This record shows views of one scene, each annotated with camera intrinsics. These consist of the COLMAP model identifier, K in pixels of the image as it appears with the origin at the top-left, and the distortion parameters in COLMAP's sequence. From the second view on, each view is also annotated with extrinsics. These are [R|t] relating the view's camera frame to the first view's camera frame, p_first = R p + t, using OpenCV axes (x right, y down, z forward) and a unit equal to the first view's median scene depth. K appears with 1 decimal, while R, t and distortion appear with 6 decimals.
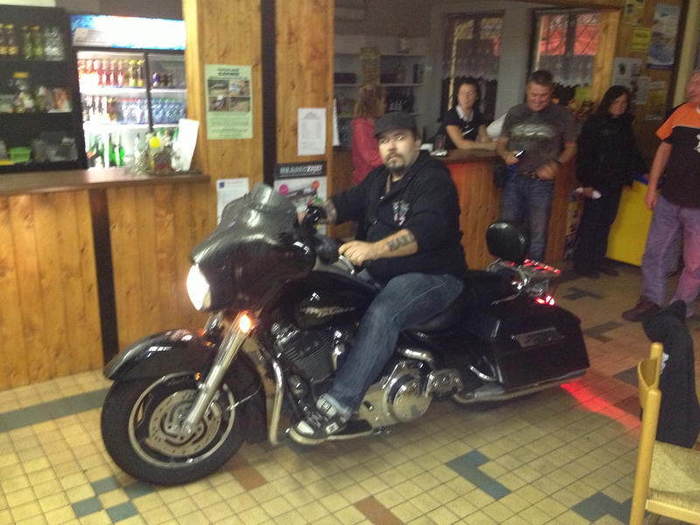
lens RADIAL K [[654.4, 0, 350.0], [0, 654.4, 262.5], [0, 0, 1]] dist [0.115777, -0.234040]
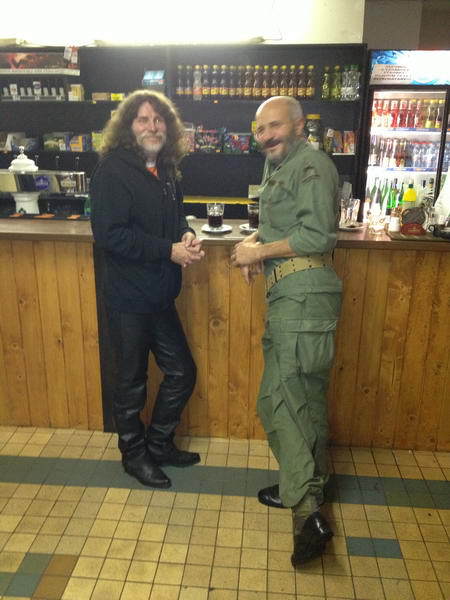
lens RADIAL K [[560.9, 0, 225.0], [0, 560.9, 300.0], [0, 0, 1]] dist [0.115777, -0.234040]
pose [[0.754823, 0.190299, -0.627716, -0.005167], [-0.175146, 0.980717, 0.086704, -0.053373], [0.632112, 0.044496, 0.773598, 0.228478]]
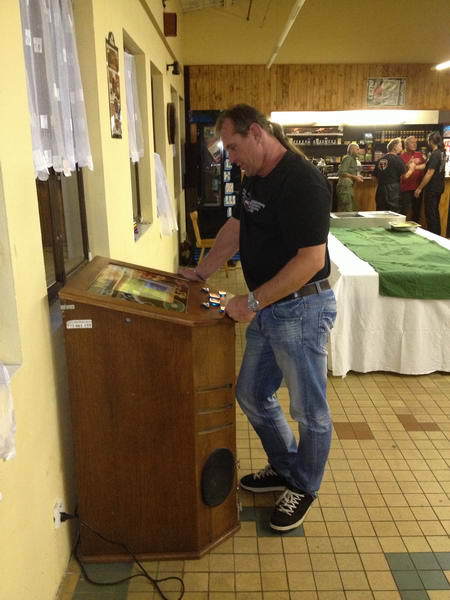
lens RADIAL K [[560.9, 0, 225.0], [0, 560.9, 300.0], [0, 0, 1]] dist [0.115777, -0.234040]
pose [[0.808558, 0.123915, -0.575221, 0.267655], [-0.141079, 0.989886, 0.014934, 0.394461], [0.571253, 0.069077, 0.817862, -1.268961]]
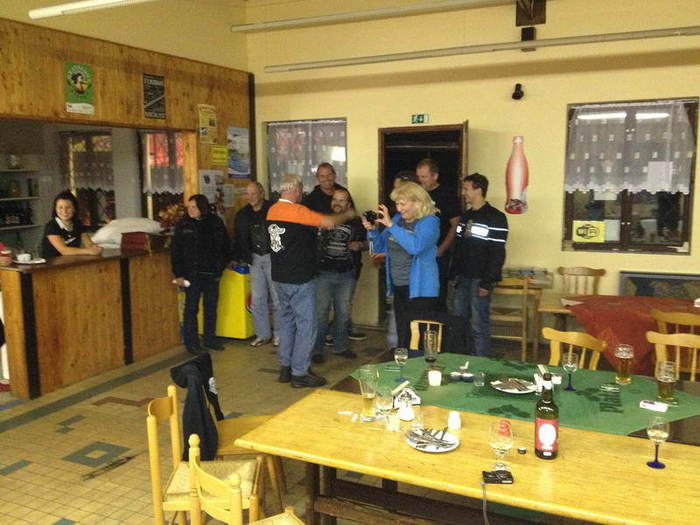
lens RADIAL K [[654.4, 0, 350.0], [0, 654.4, 262.5], [0, 0, 1]] dist [0.115777, -0.234040]
pose [[0.881617, -0.097557, 0.461773, 0.079054], [0.166665, 0.979721, -0.111215, 0.036630], [-0.441559, 0.175010, 0.879998, -0.157053]]
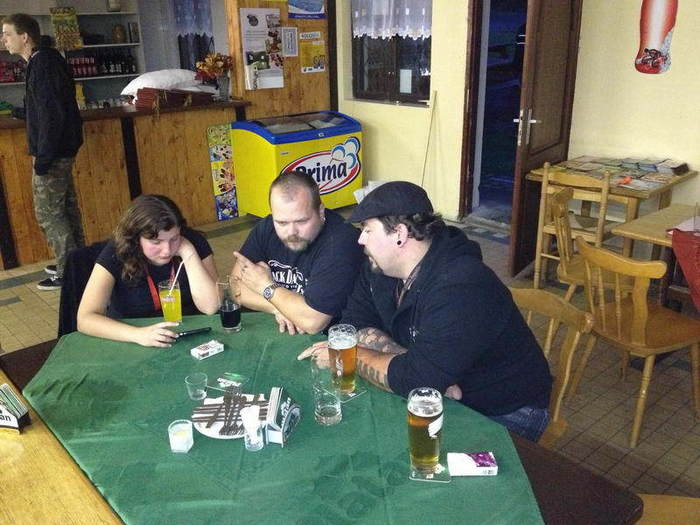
lens RADIAL K [[656.3, 0, 350.0], [0, 656.3, 262.5], [0, 0, 1]] dist [0.130825, -0.286574]
pose [[0.994571, -0.072061, 0.075078, 0.497952], [0.067878, 0.996073, 0.056850, 0.017682], [-0.078880, -0.051445, 0.995556, 0.000239]]
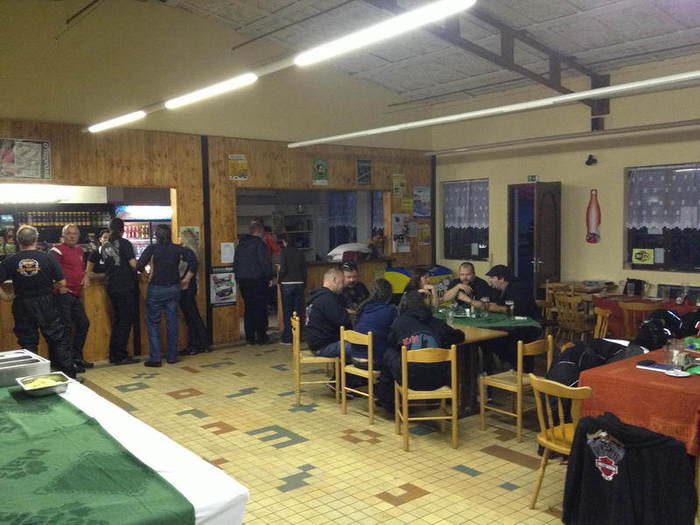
lens RADIAL K [[654.4, 0, 350.0], [0, 654.4, 262.5], [0, 0, 1]] dist [0.115777, -0.234040]
pose [[0.998209, -0.043232, 0.041351, 0.205116], [0.051231, 0.974671, -0.217696, 0.266072], [-0.030892, 0.219424, 0.975140, -0.924896]]
